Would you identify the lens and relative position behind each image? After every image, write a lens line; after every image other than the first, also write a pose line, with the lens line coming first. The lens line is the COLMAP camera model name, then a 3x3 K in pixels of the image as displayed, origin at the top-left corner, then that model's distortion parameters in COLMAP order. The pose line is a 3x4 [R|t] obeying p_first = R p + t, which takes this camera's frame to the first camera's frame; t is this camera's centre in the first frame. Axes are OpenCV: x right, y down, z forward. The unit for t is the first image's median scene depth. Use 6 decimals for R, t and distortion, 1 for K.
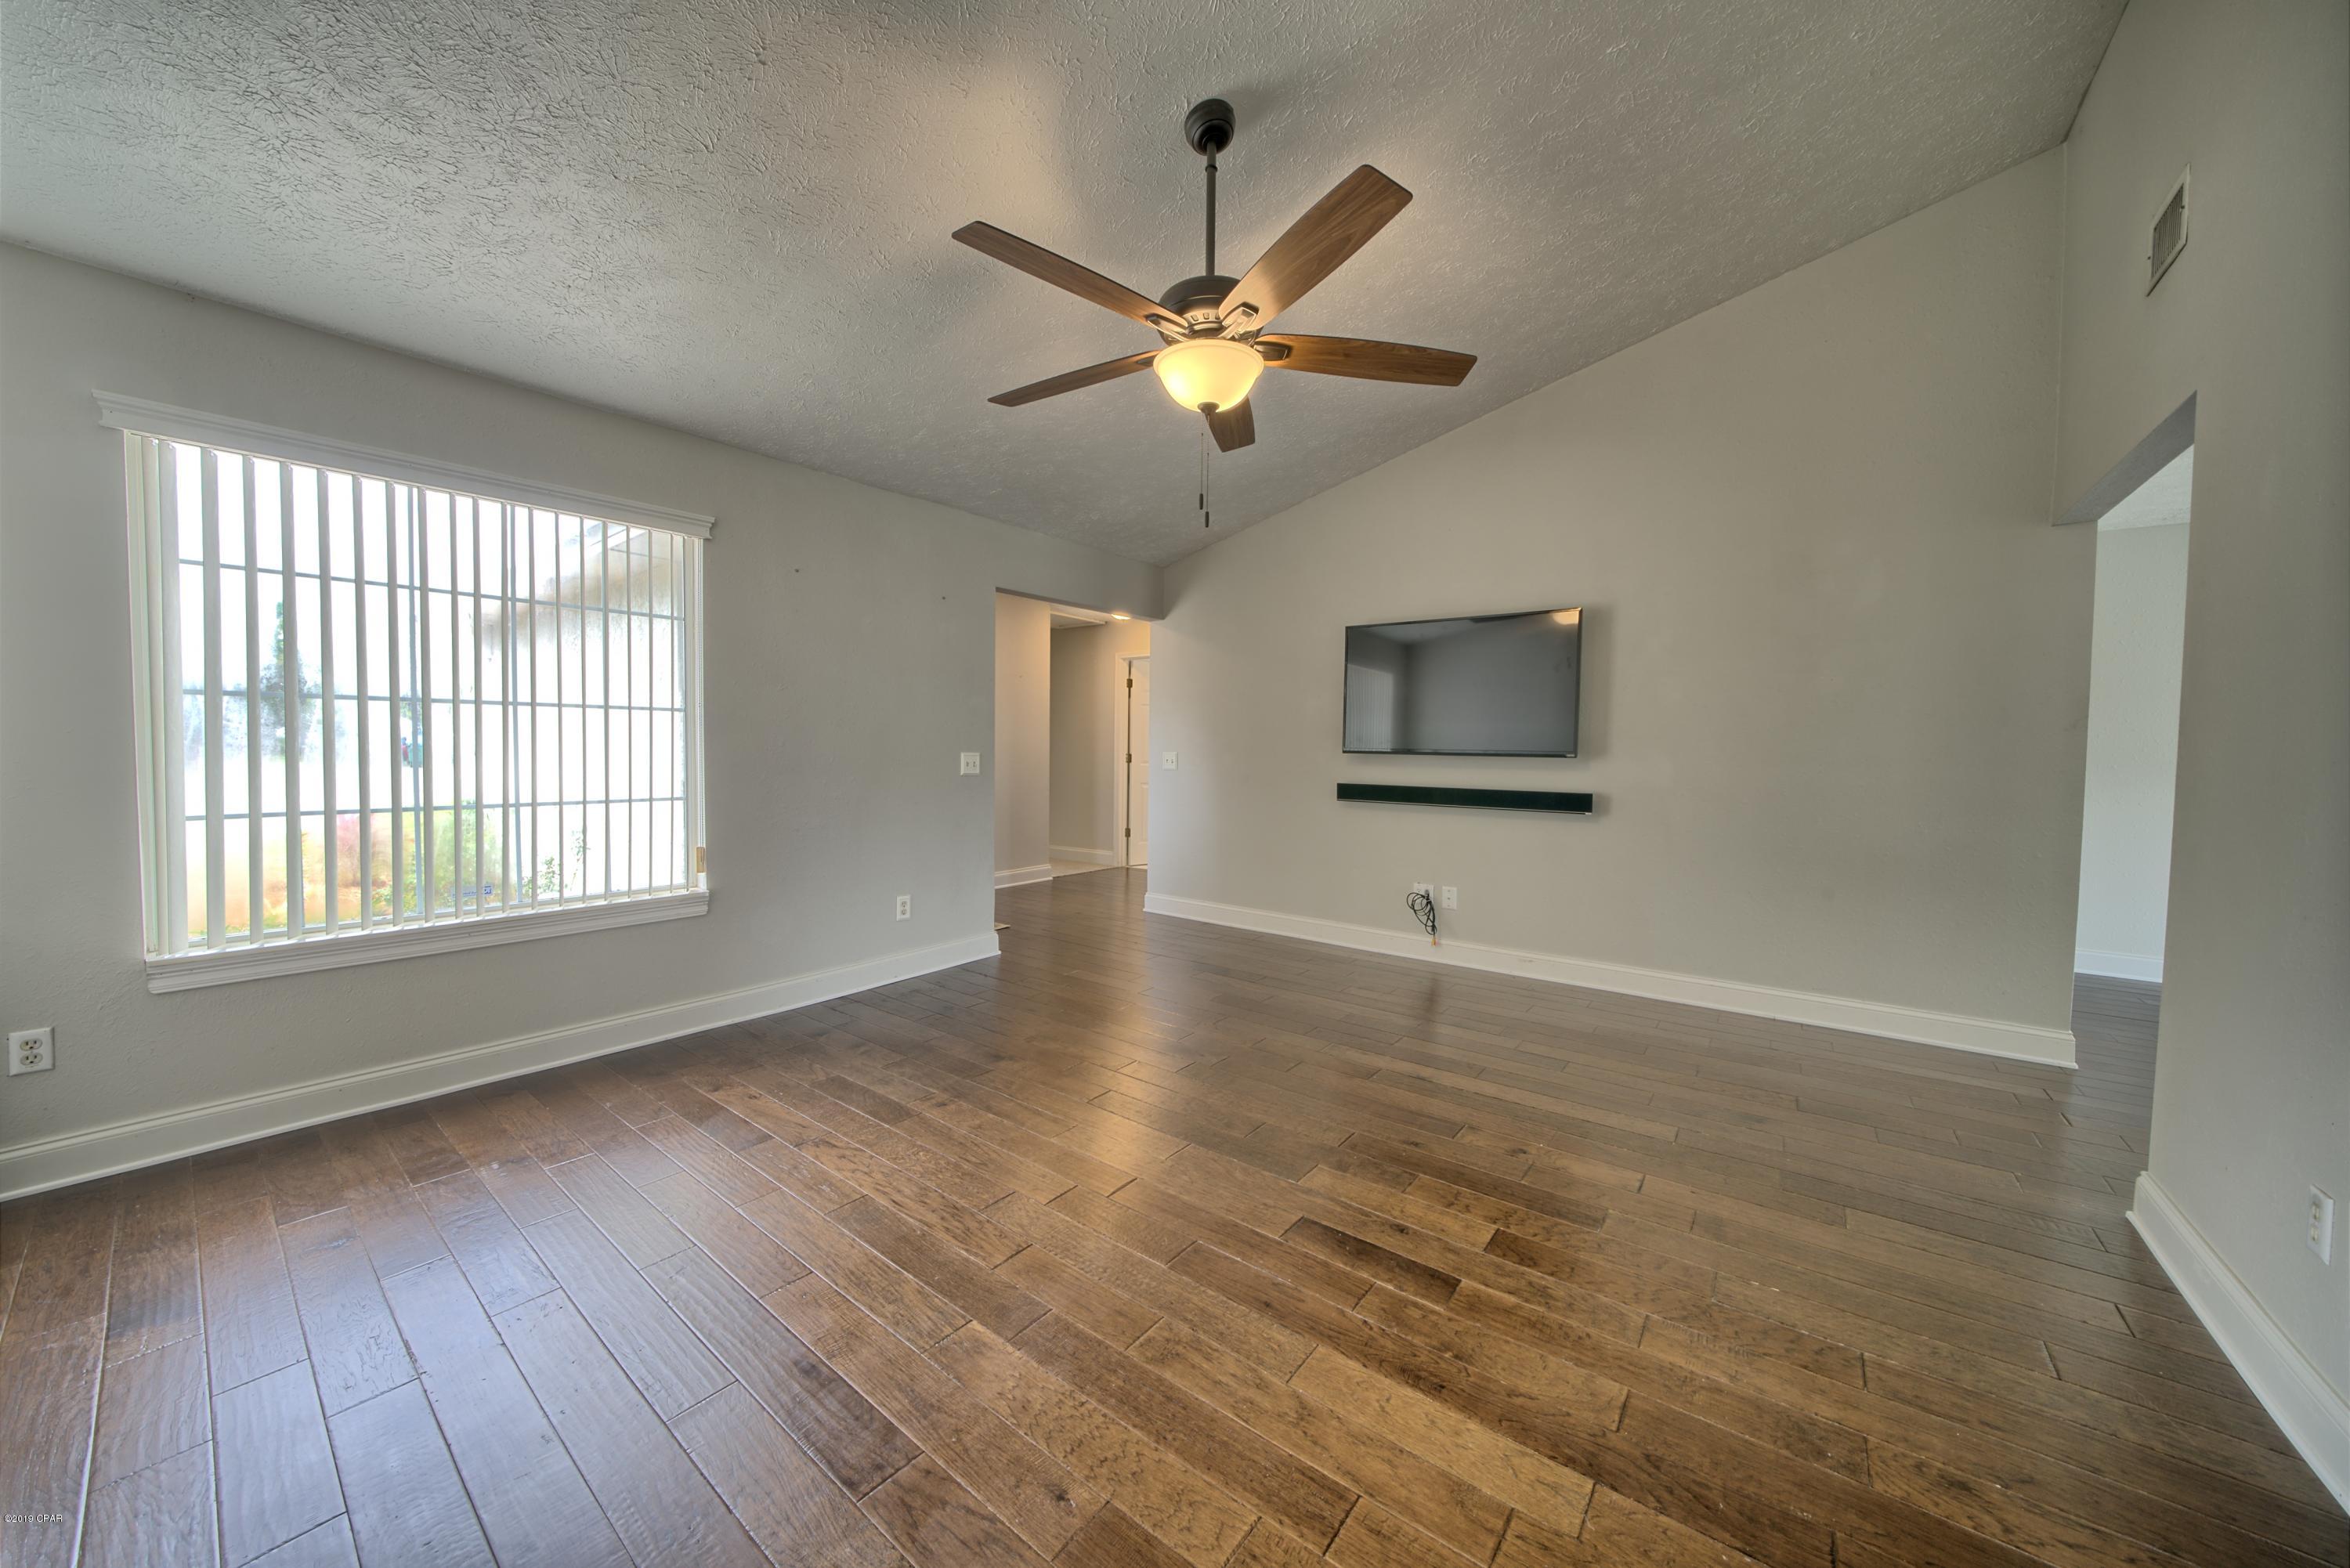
lens RADIAL K [[813.0, 0, 1168.7], [0, 813.0, 782.5], [0, 0, 1]] dist [-0.025176, 0.002891]
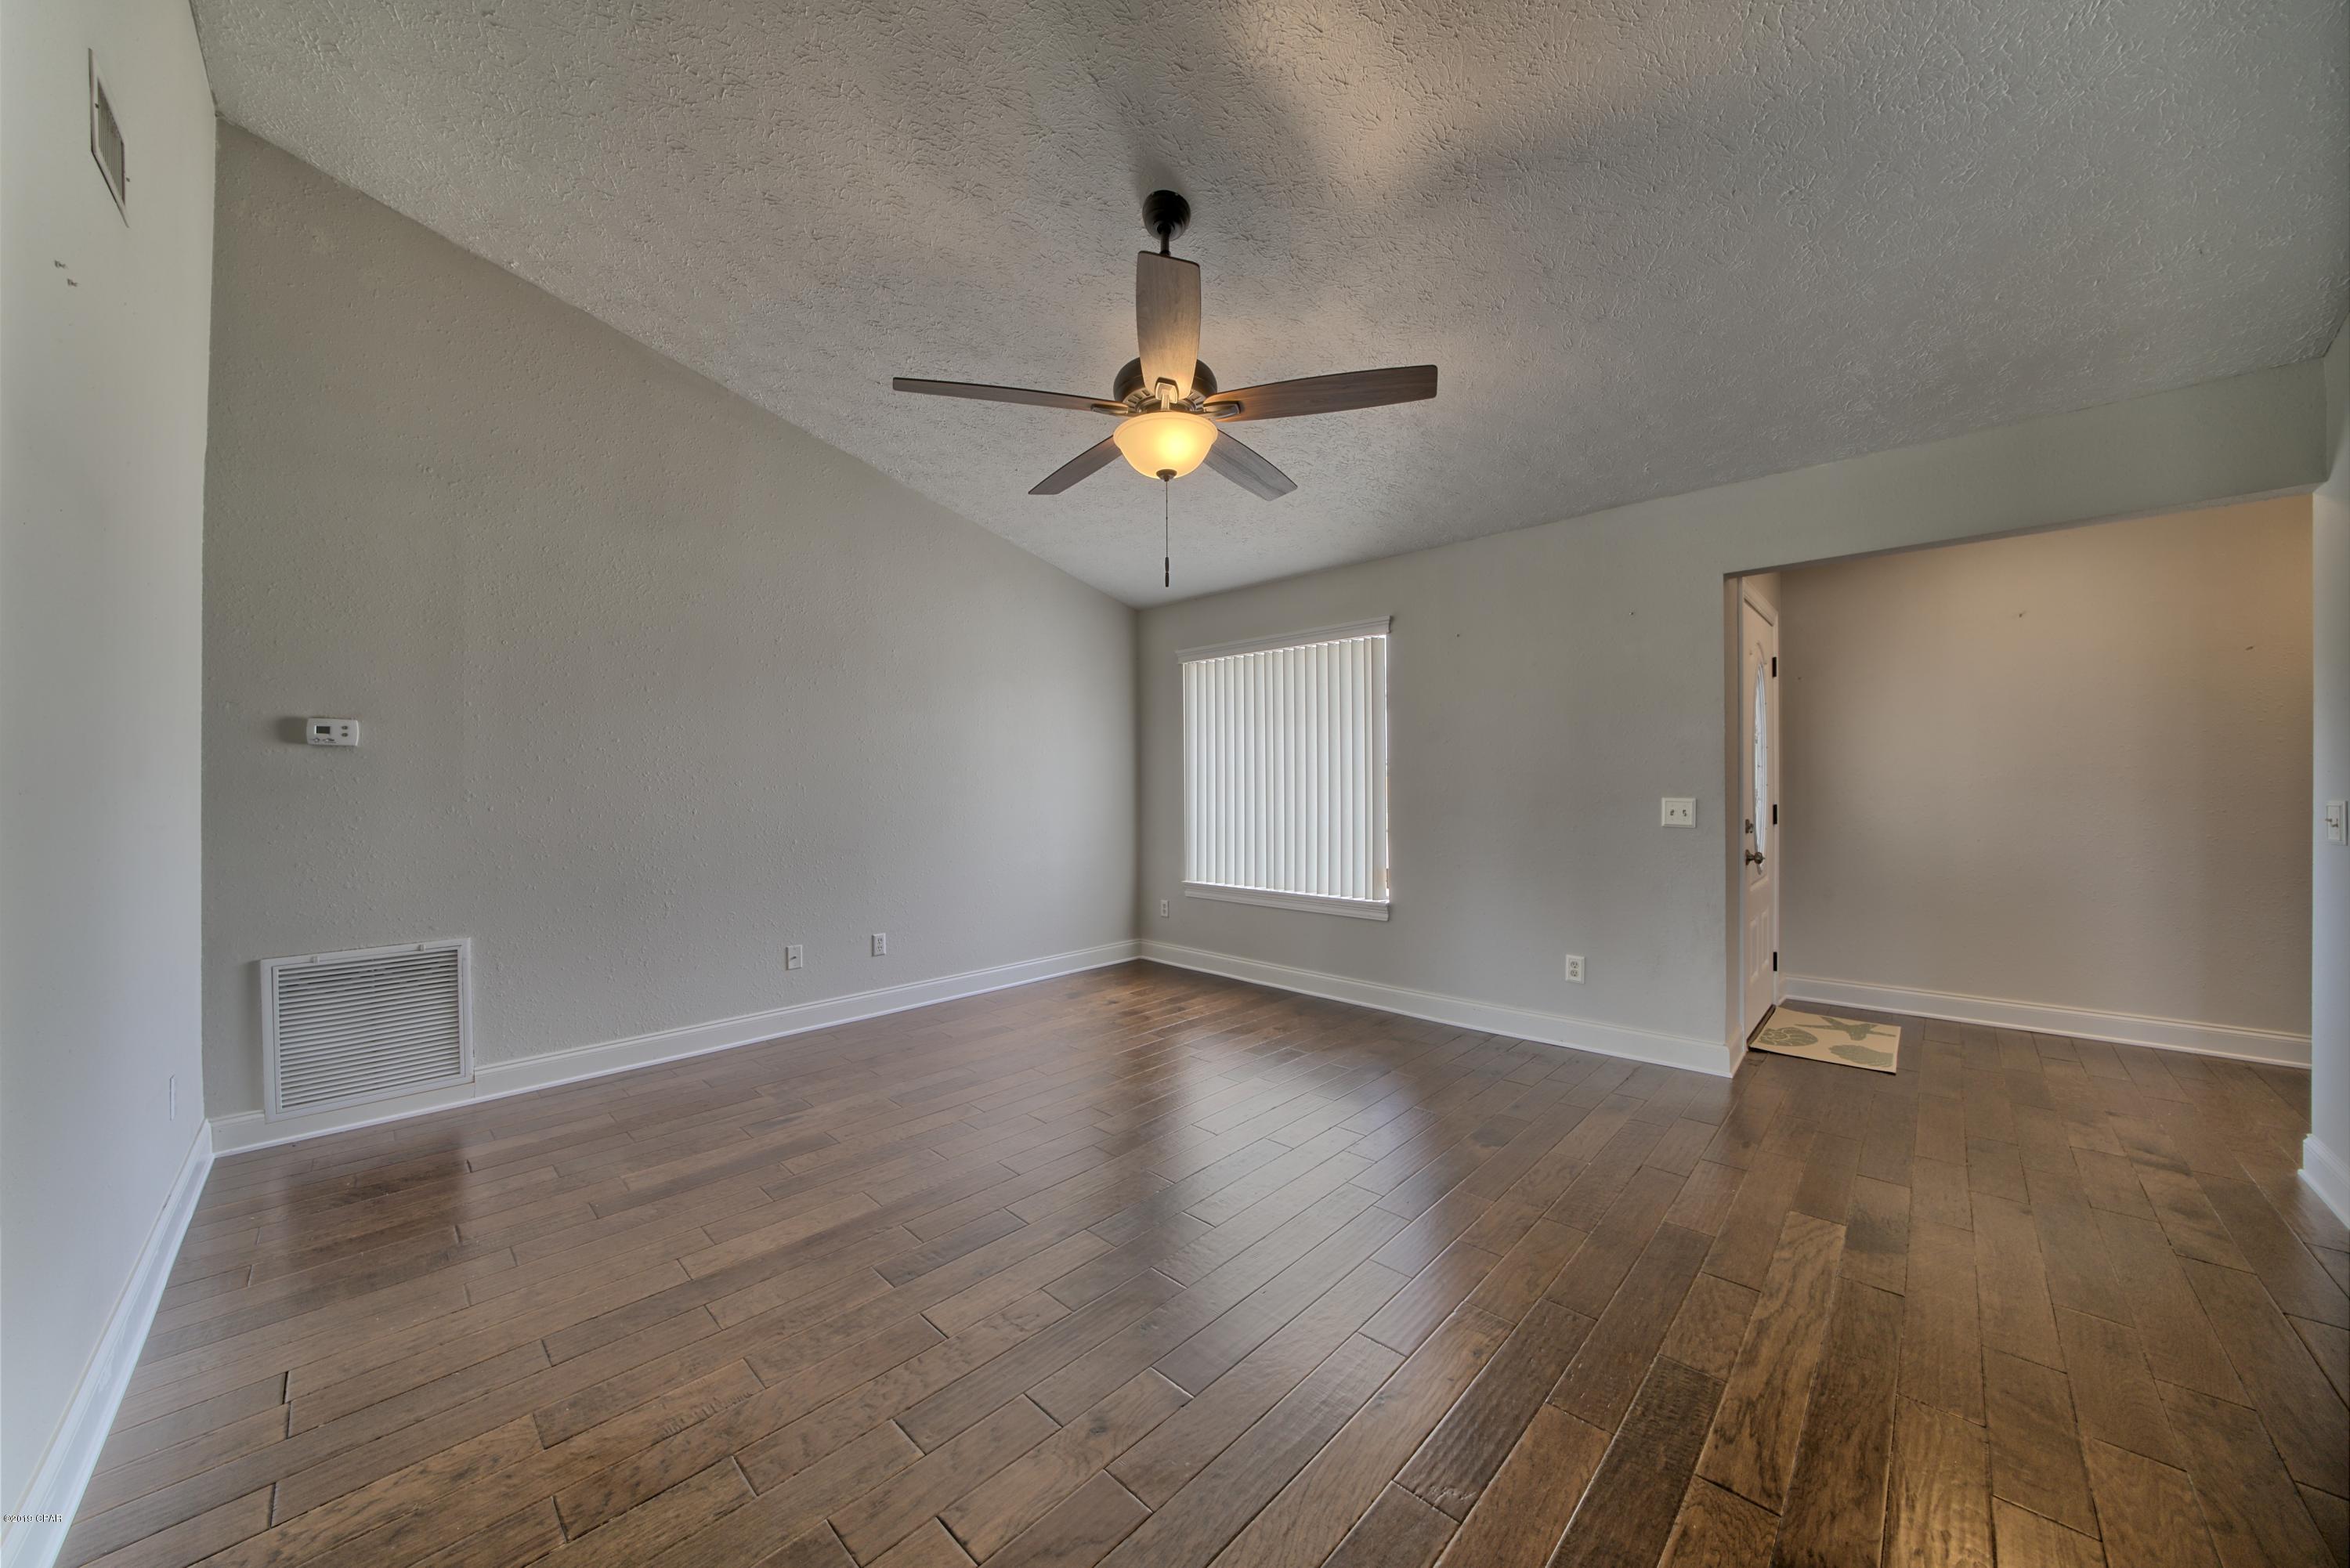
lens RADIAL K [[813.0, 0, 1168.7], [0, 813.0, 782.5], [0, 0, 1]] dist [-0.025176, 0.002891]
pose [[-0.105363, -0.007647, -0.994404, 0.767432], [-0.036575, 0.999324, -0.003810, -0.040918], [0.993761, 0.035969, -0.105571, 0.791097]]
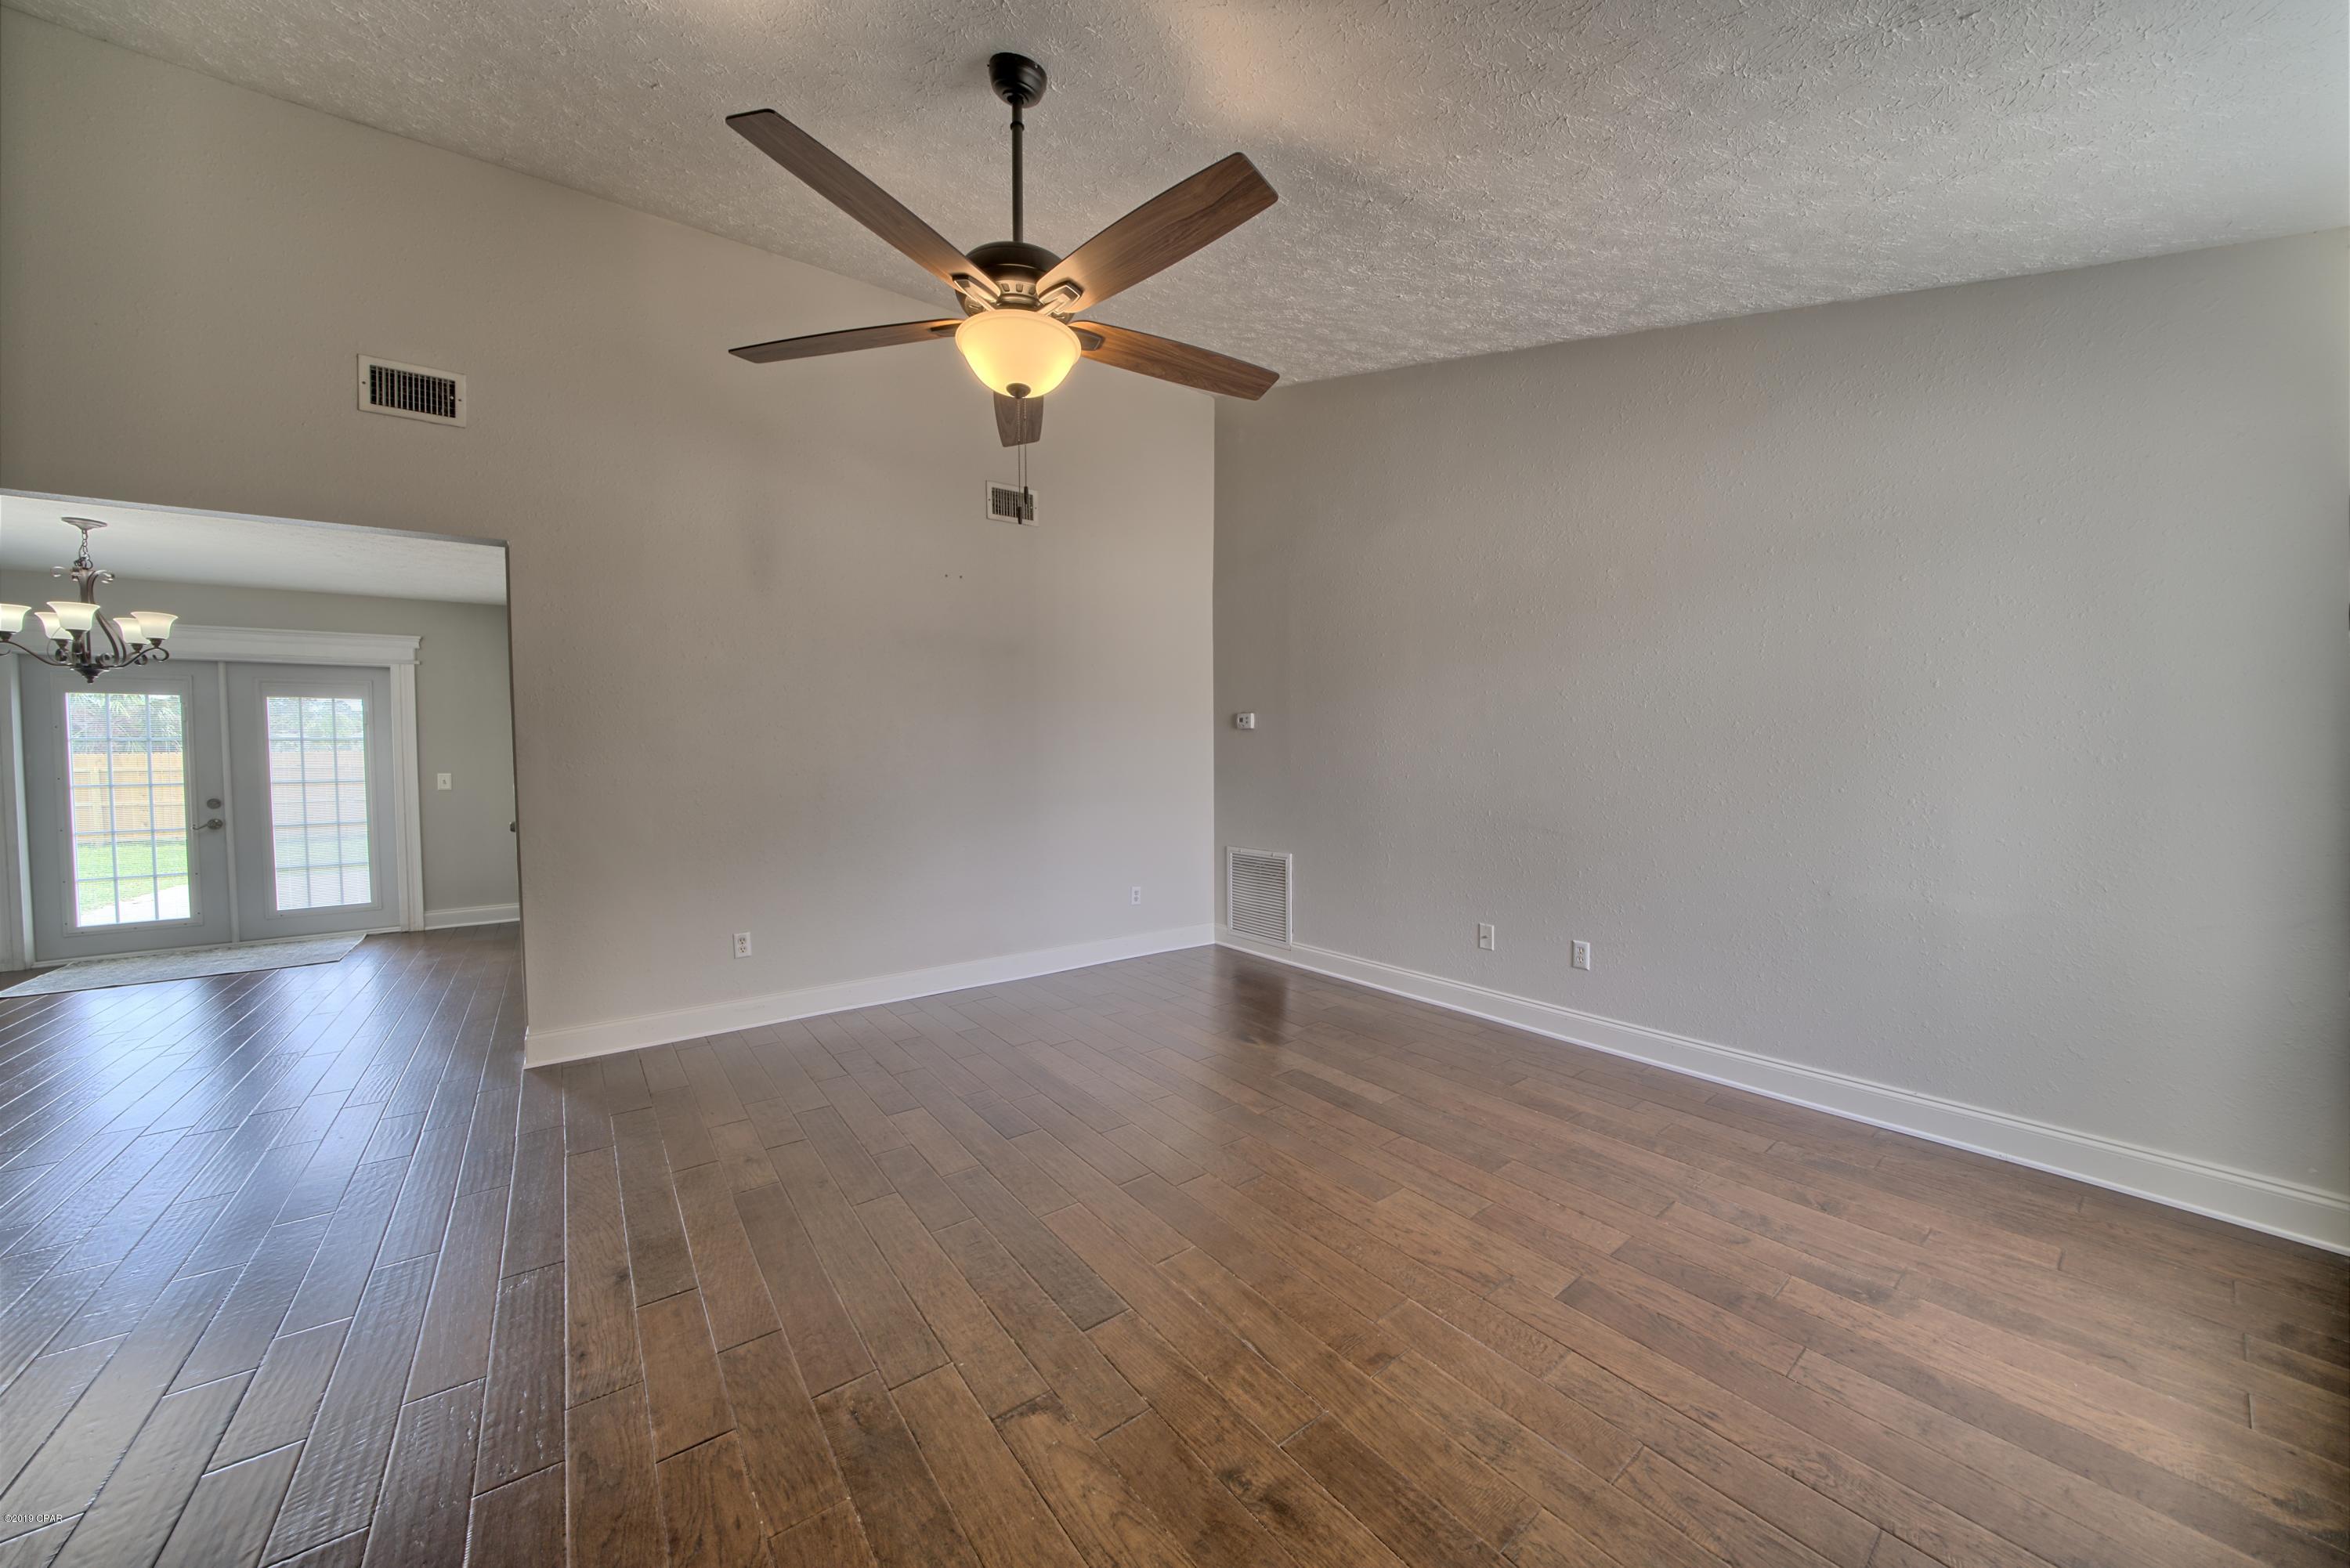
lens RADIAL K [[813.0, 0, 1168.7], [0, 813.0, 782.5], [0, 0, 1]] dist [-0.025176, 0.002891]
pose [[-0.966150, -0.009439, 0.257810, -0.242048], [0.010543, 0.997051, 0.076011, -0.067799], [-0.257767, 0.076156, -0.963201, 1.298366]]
